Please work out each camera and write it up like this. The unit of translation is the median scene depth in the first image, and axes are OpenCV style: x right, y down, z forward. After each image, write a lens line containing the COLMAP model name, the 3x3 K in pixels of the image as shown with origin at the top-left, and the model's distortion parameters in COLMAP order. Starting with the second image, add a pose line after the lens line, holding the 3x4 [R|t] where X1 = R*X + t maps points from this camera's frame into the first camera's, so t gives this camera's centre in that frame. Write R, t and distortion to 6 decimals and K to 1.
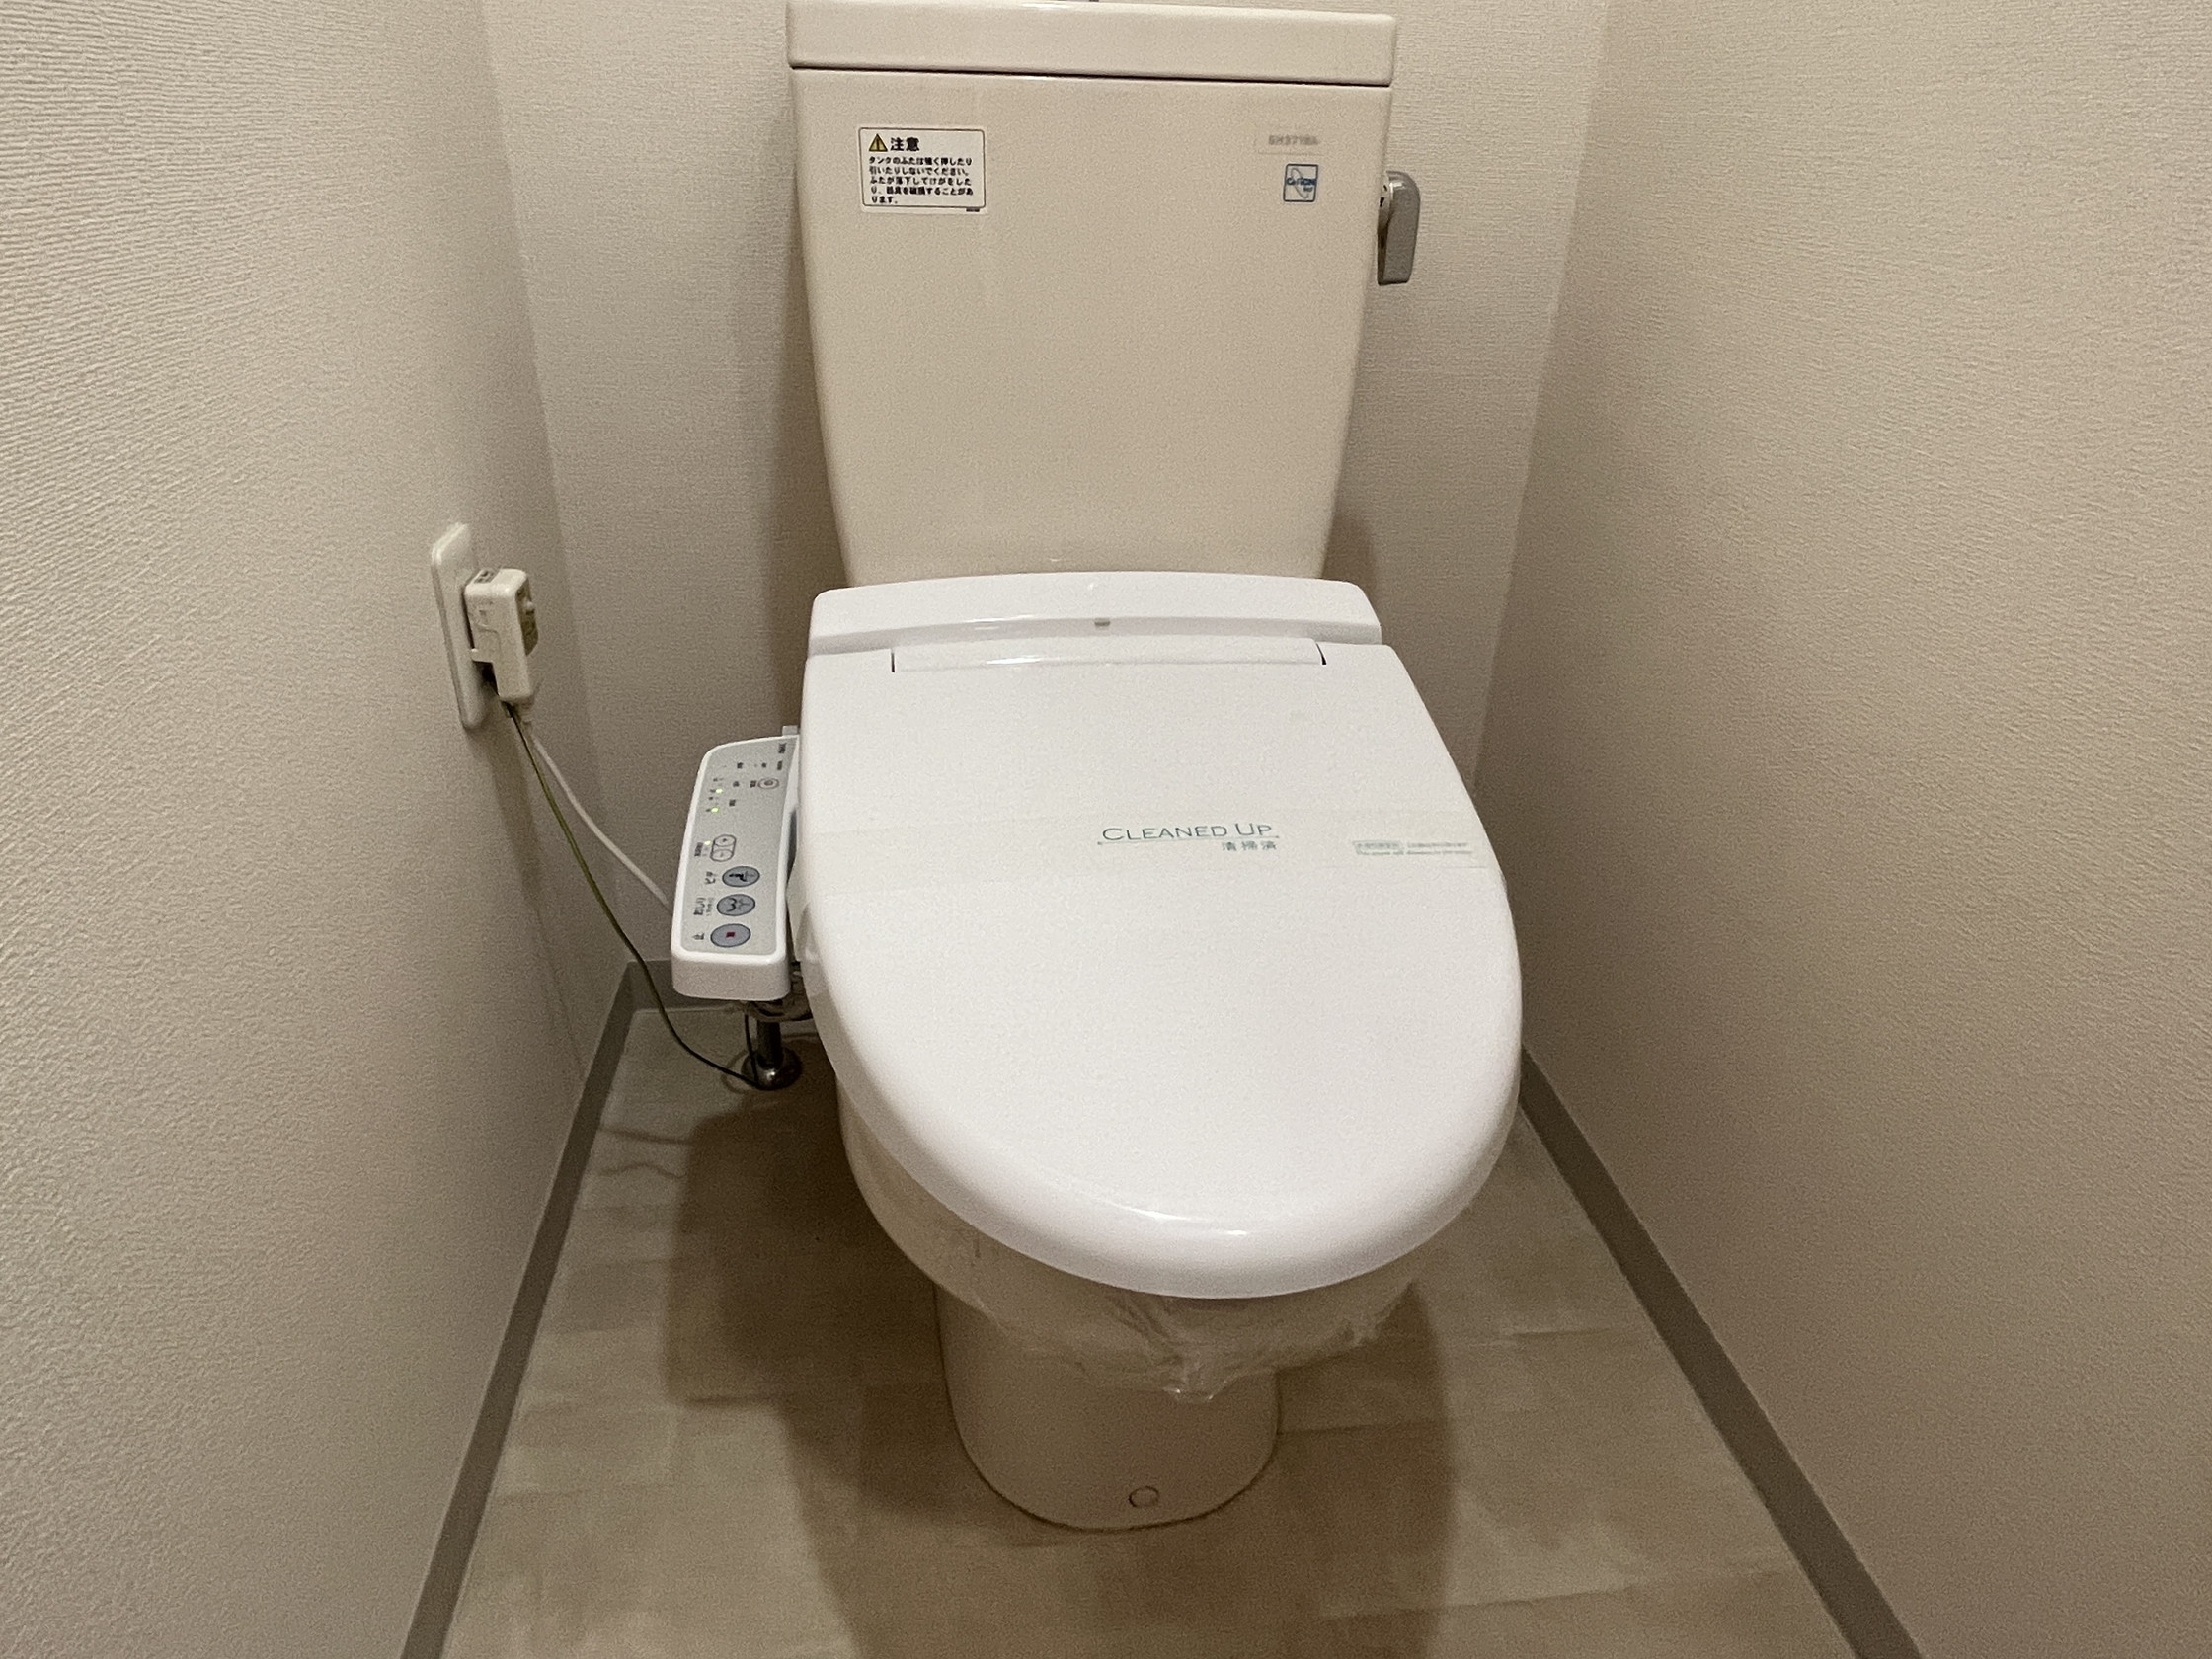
lens RADIAL K [[1396.0, 0, 1103.1], [0, 1396.0, 825.2], [0, 0, 1]] dist [-0.006058, -0.004365]
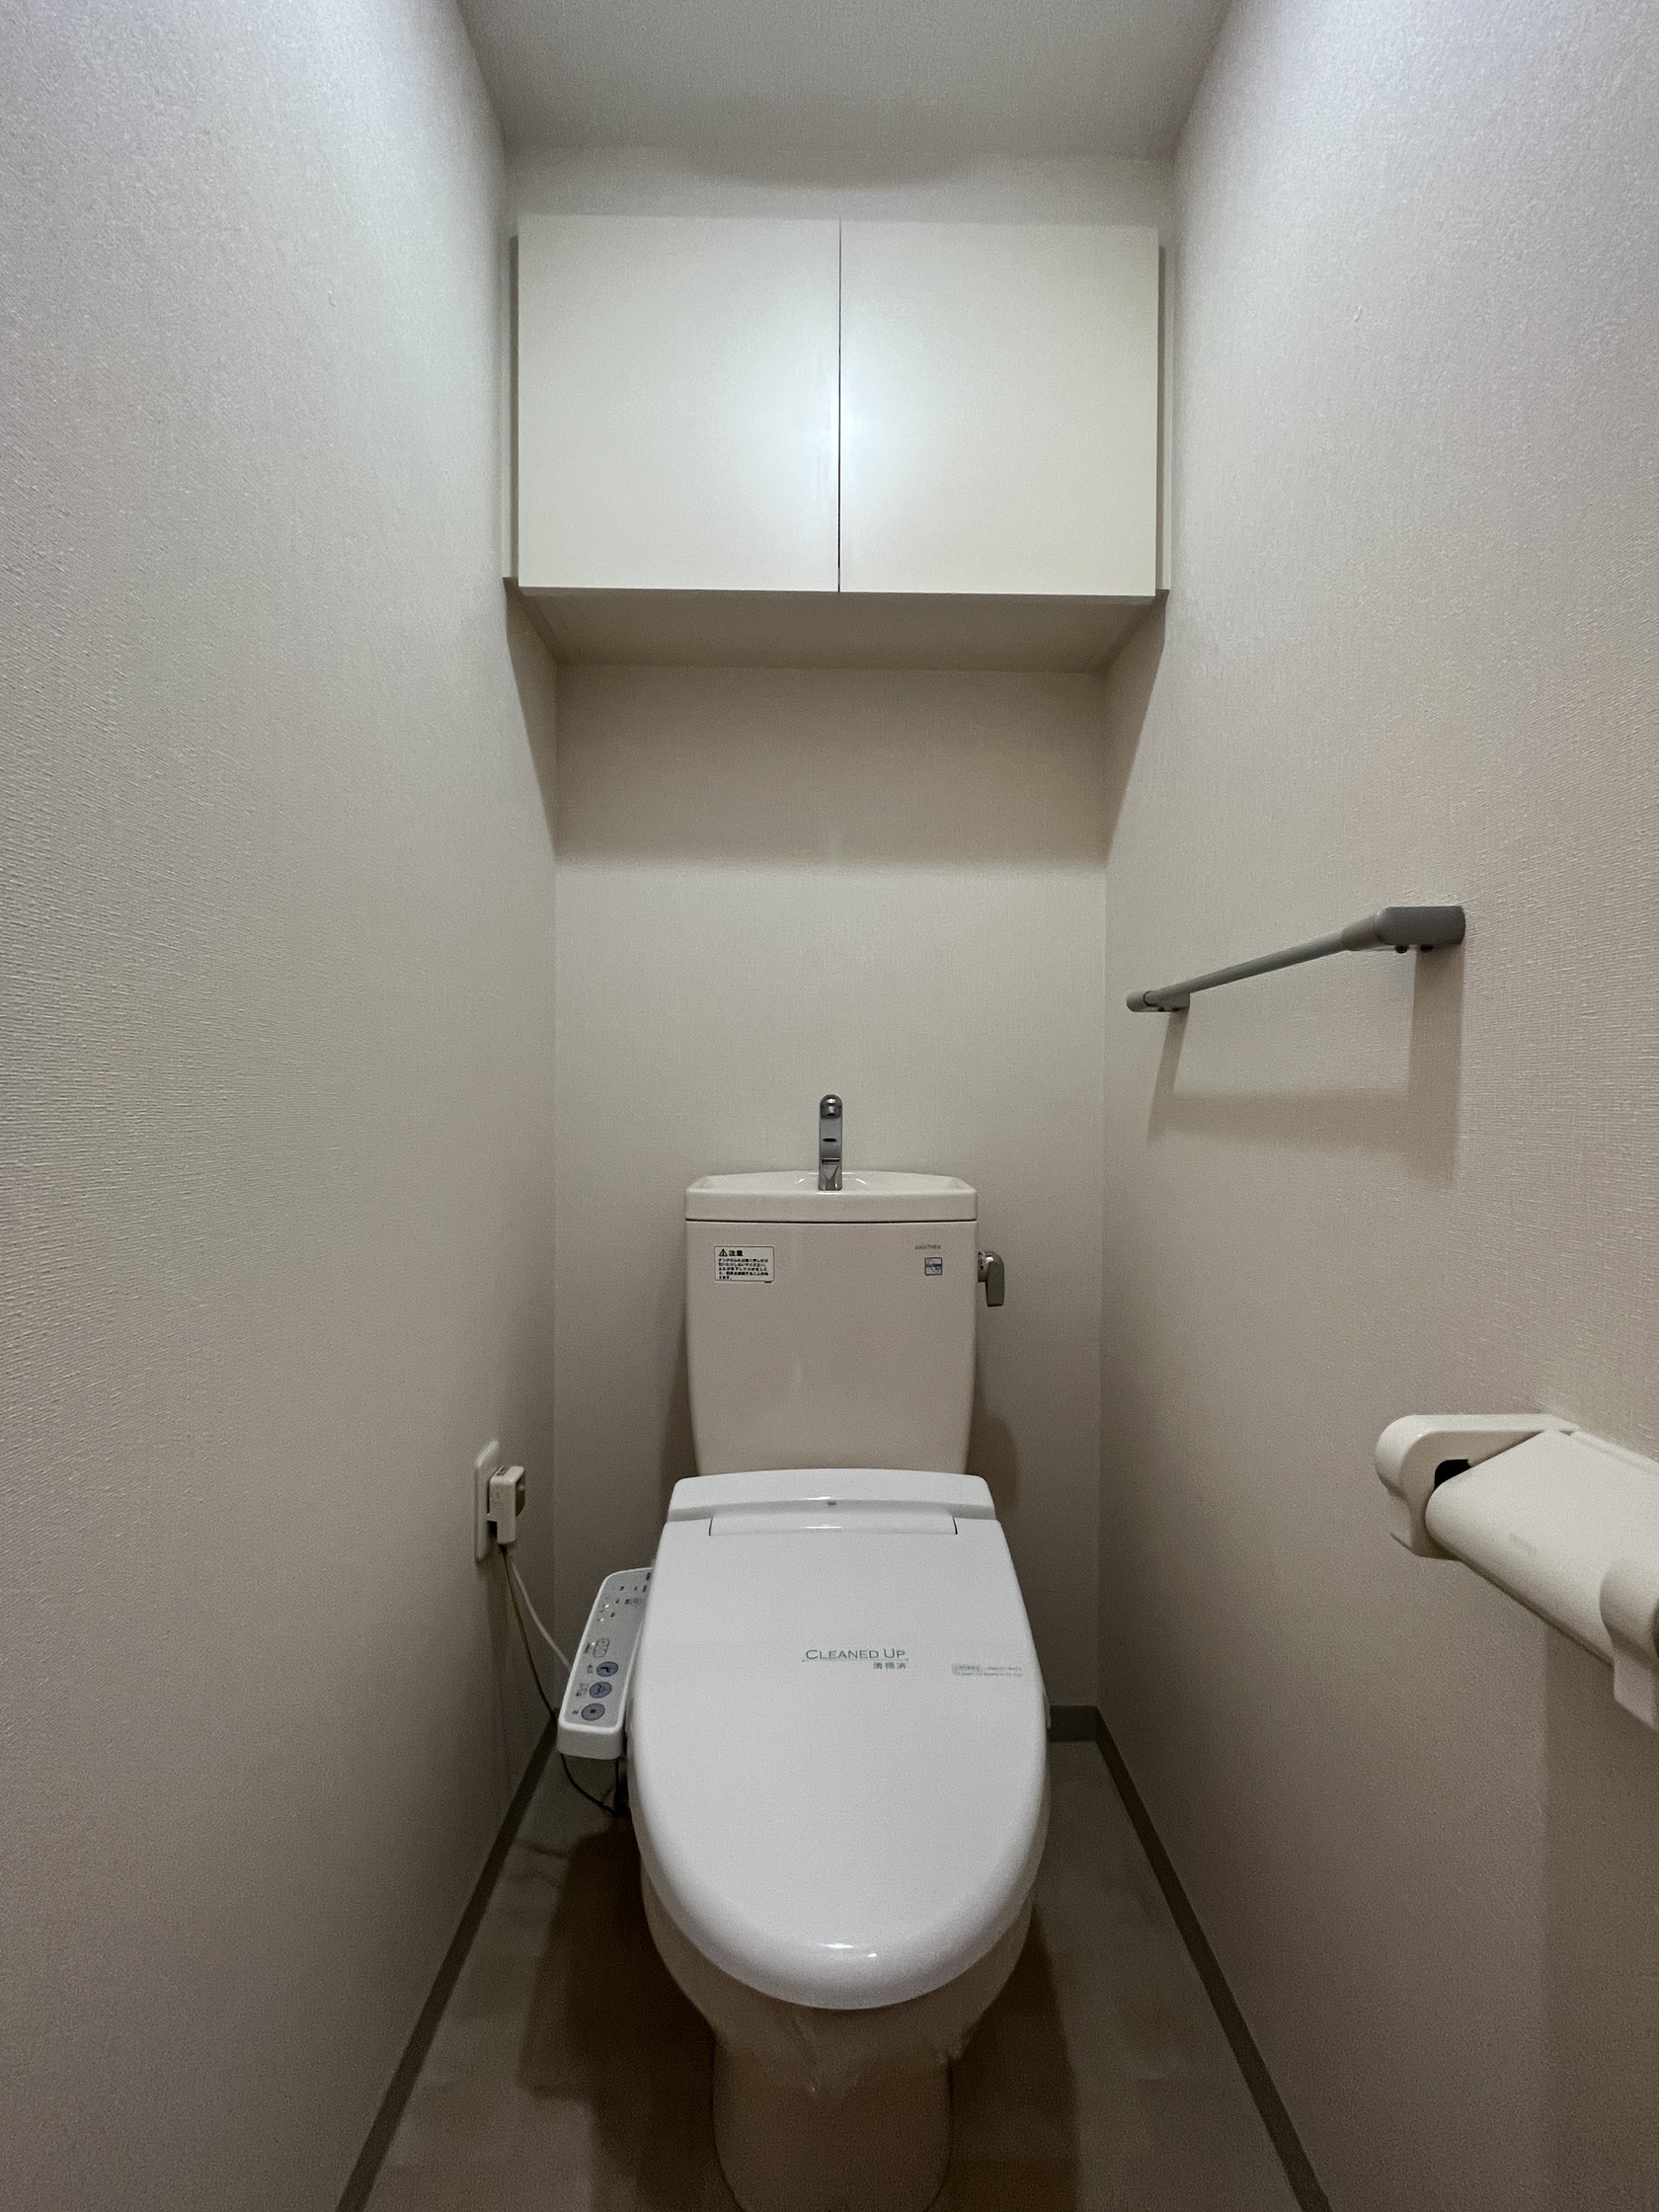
lens RADIAL K [[900.3, 0, 827.7], [0, 900.3, 1111.3], [0, 0, 1]] dist [-0.007383, 0.000844]
pose [[0.994051, -0.025158, -0.105971, 0.131203], [-0.026156, 0.889345, -0.456487, -0.068754], [0.105729, 0.456544, 0.883396, -0.240423]]
